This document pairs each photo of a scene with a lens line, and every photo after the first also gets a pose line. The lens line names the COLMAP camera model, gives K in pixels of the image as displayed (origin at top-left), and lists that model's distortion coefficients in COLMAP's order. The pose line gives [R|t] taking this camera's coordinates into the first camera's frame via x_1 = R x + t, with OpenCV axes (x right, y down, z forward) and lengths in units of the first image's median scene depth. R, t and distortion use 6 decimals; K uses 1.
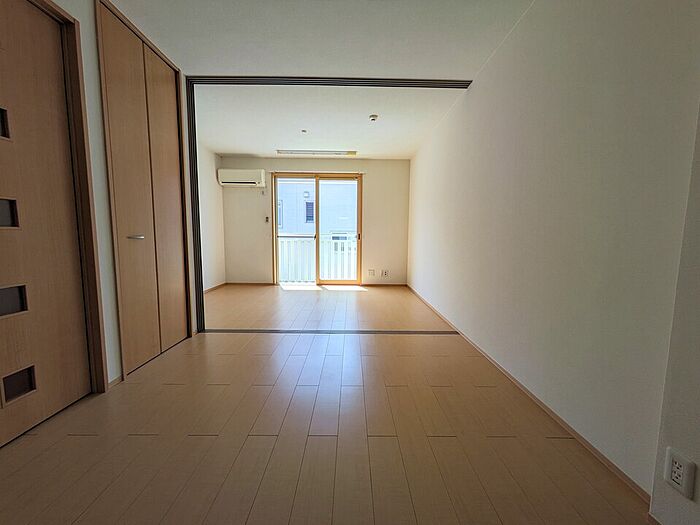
lens RADIAL K [[278.4, 0, 352.8], [0, 278.4, 262.9], [0, 0, 1]] dist [0.001612, 0.000186]
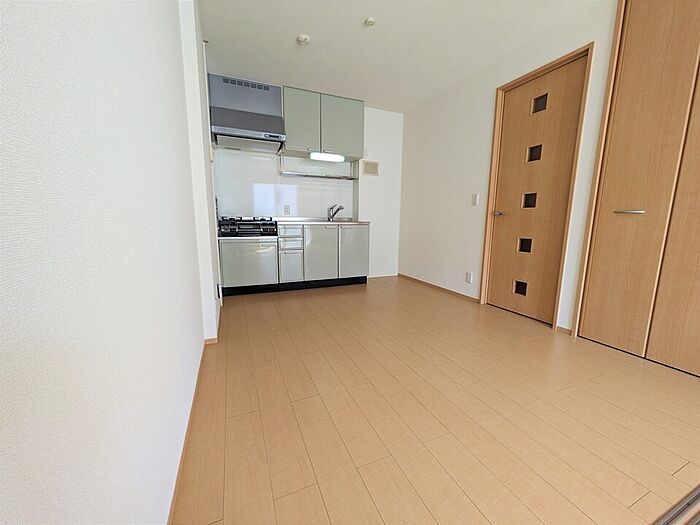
lens RADIAL K [[276.8, 0, 350.0], [0, 276.8, 262.5], [0, 0, 1]] dist [0.001729, 0.000551]
pose [[-0.924347, 0.042378, -0.379191, 0.169511], [-0.053204, 0.969788, 0.238078, -0.037817], [0.377824, 0.240242, -0.894166, 0.579033]]
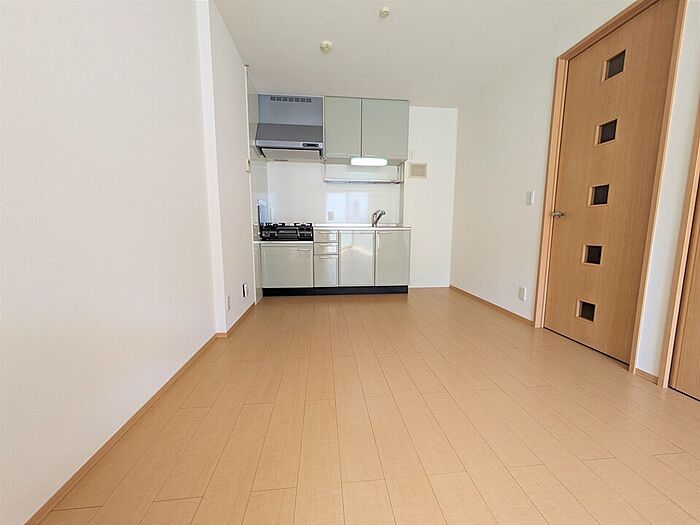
lens RADIAL K [[276.8, 0, 350.0], [0, 276.8, 262.5], [0, 0, 1]] dist [0.001729, 0.000551]
pose [[-0.996017, -0.001384, -0.089157, 0.051022], [-0.020707, 0.976134, 0.216179, -0.029605], [0.086730, 0.217164, -0.972275, 0.584050]]
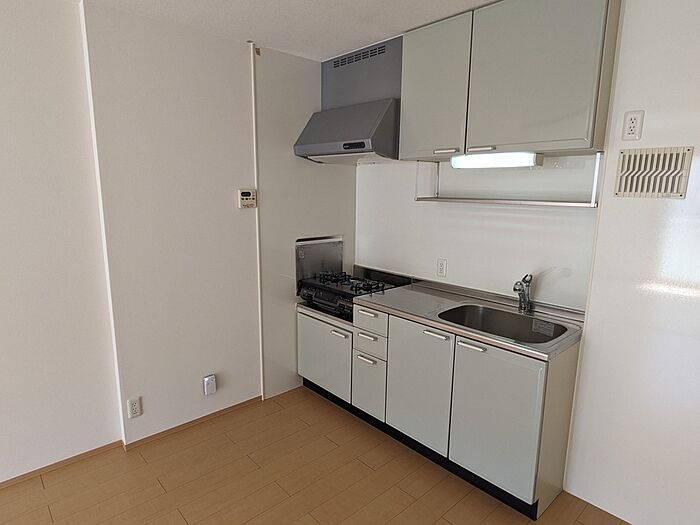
lens RADIAL K [[413.8, 0, 347.3], [0, 413.8, 265.1], [0, 0, 1]] dist [0.000946, -0.000265]
pose [[-0.663250, -0.152998, 0.732592, -0.286628], [0.054350, 0.966449, 0.251043, -0.137756], [-0.746422, 0.206320, -0.632682, 0.253100]]
